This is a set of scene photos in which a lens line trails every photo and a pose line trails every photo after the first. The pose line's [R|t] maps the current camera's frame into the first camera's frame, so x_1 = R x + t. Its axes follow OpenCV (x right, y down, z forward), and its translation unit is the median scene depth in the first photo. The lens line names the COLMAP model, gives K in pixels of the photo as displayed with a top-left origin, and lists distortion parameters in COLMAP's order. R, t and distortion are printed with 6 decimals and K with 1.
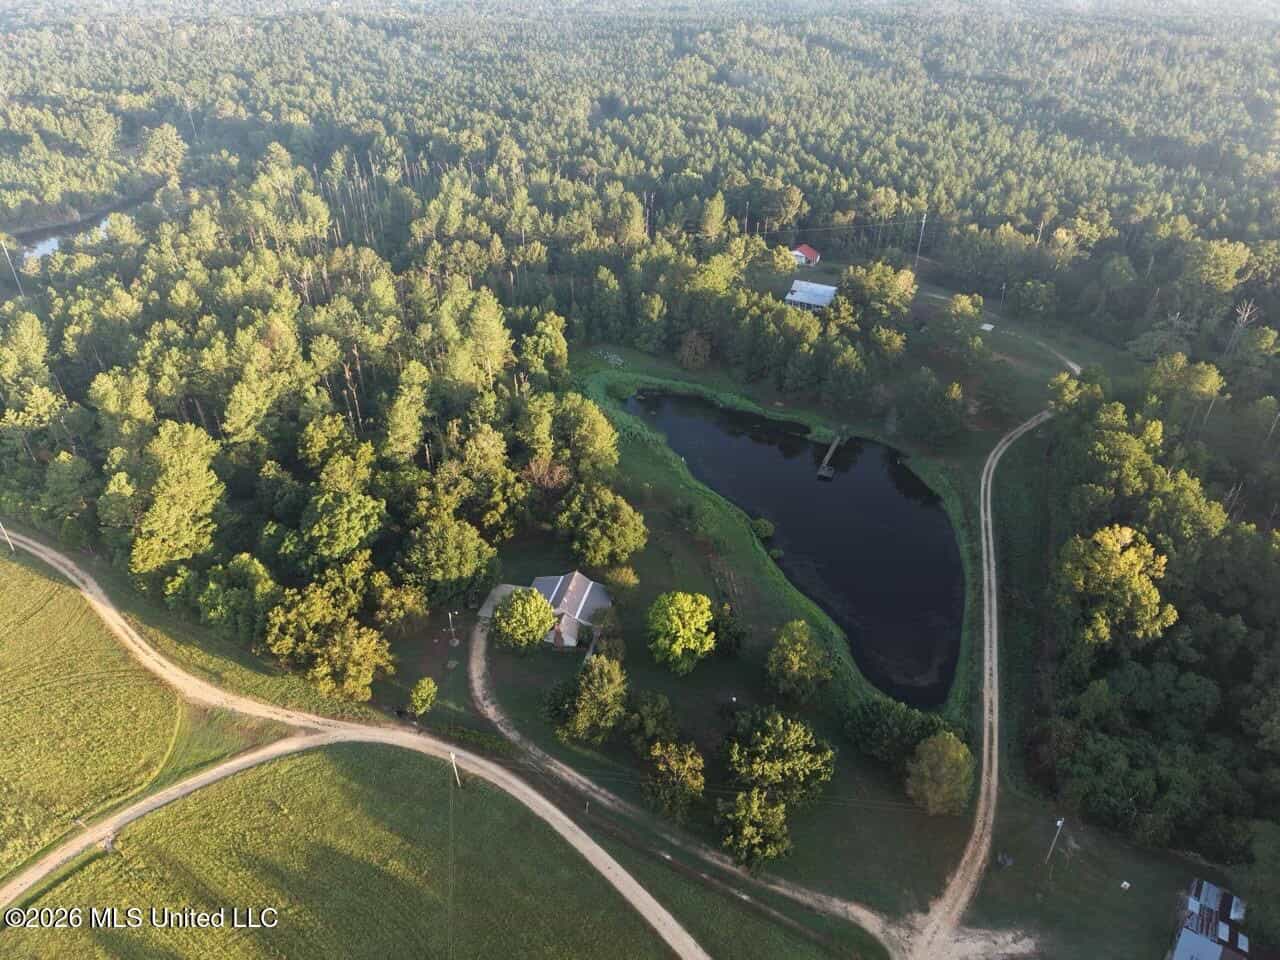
lens RADIAL K [[847.9, 0, 633.7], [0, 847.9, 484.4], [0, 0, 1]] dist [0.034222, -0.031230]
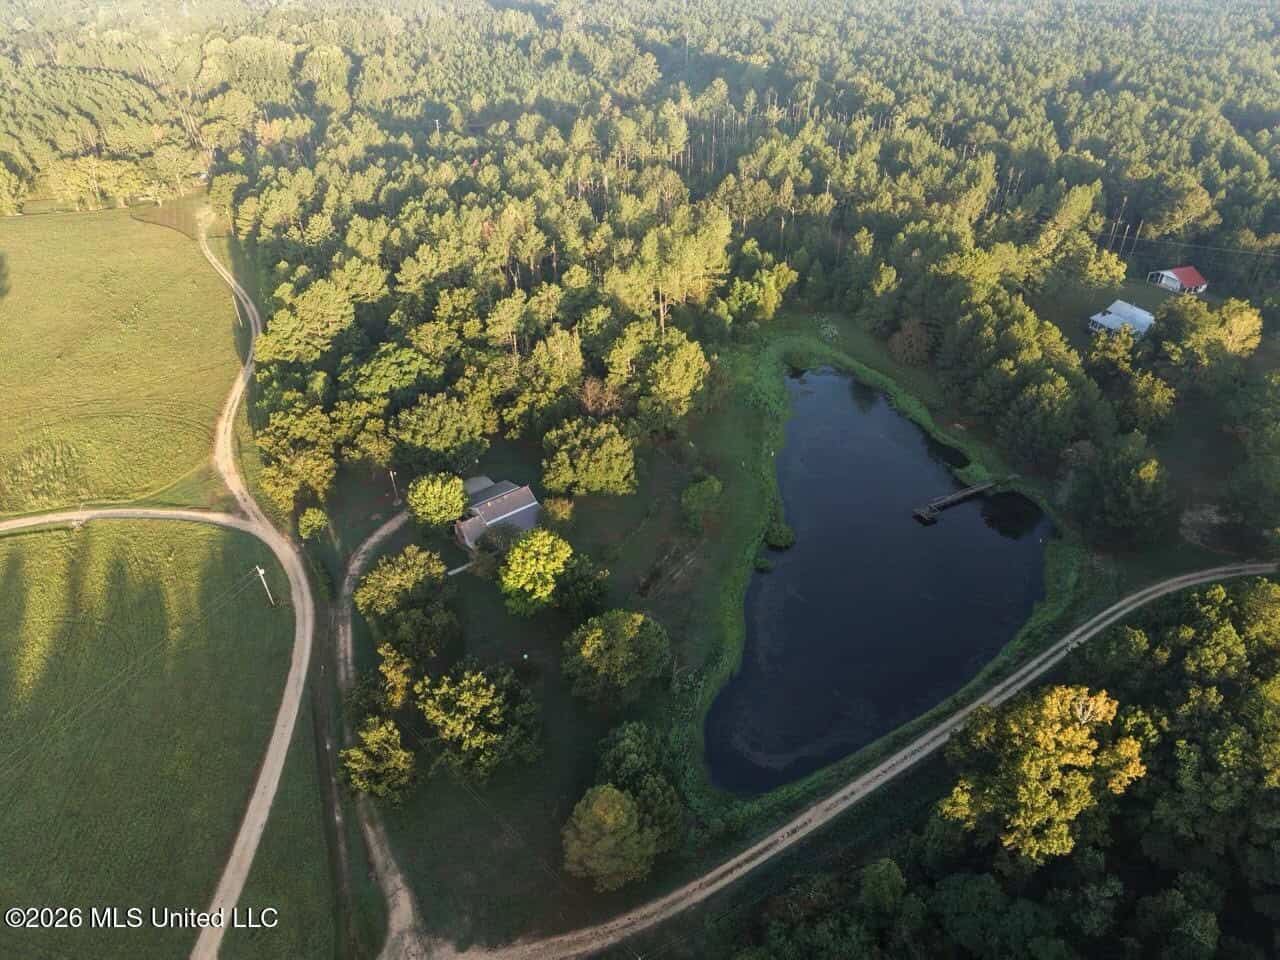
lens RADIAL K [[850.9, 0, 640.0], [0, 850.9, 480.0], [0, 0, 1]] dist [0.043317, -0.046715]
pose [[0.791119, 0.340824, -0.507907, 0.441013], [-0.333584, 0.936423, 0.108781, -0.043399], [0.512691, 0.083370, 0.854516, 0.201930]]
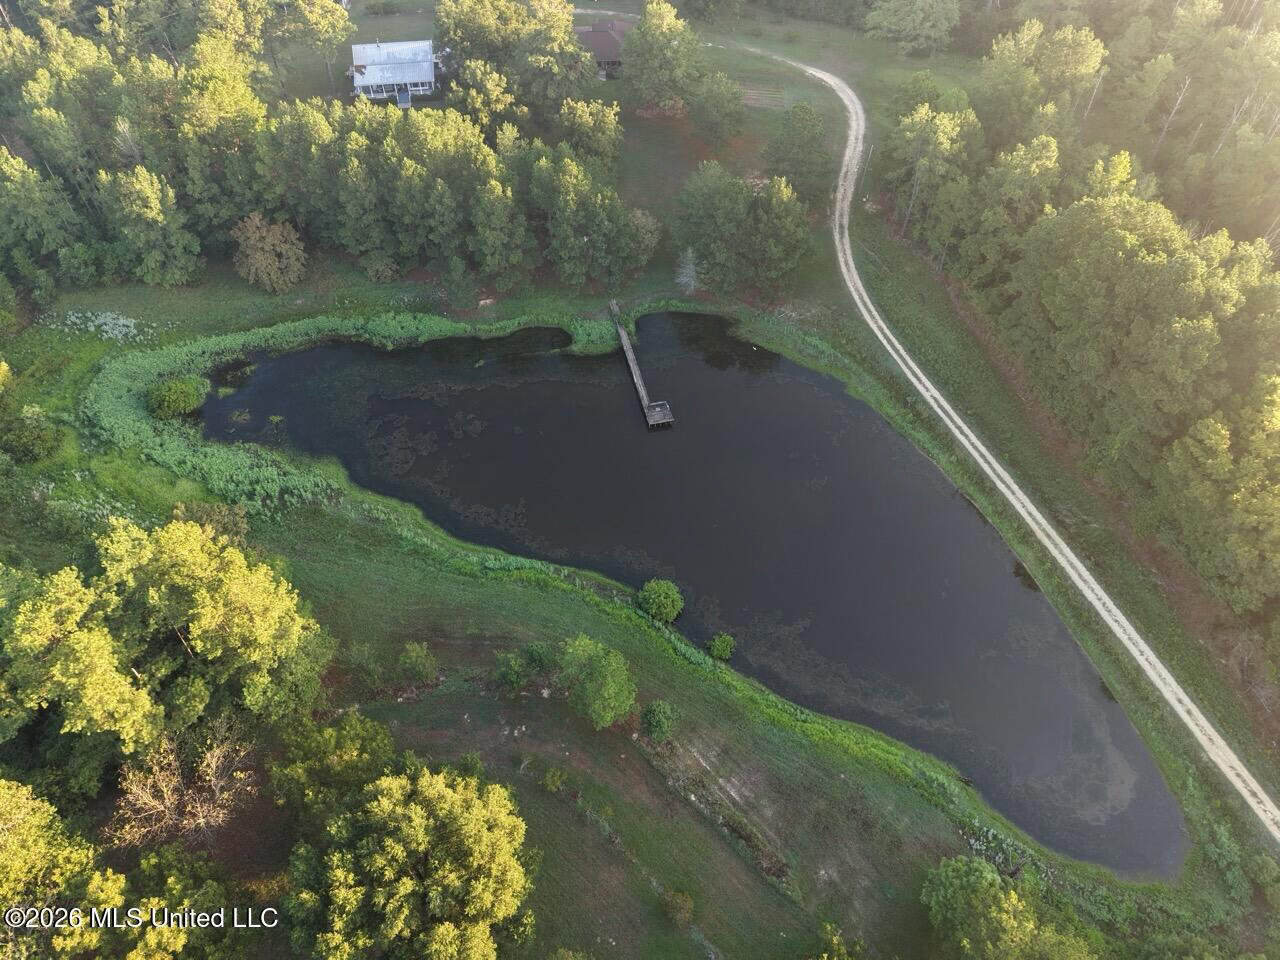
lens RADIAL K [[850.9, 0, 640.0], [0, 850.9, 480.0], [0, 0, 1]] dist [0.043317, -0.046715]
pose [[0.790263, -0.472848, 0.389743, -0.024993], [0.338627, 0.867089, 0.365361, -0.201366], [-0.510702, -0.156753, 0.845347, 0.567913]]
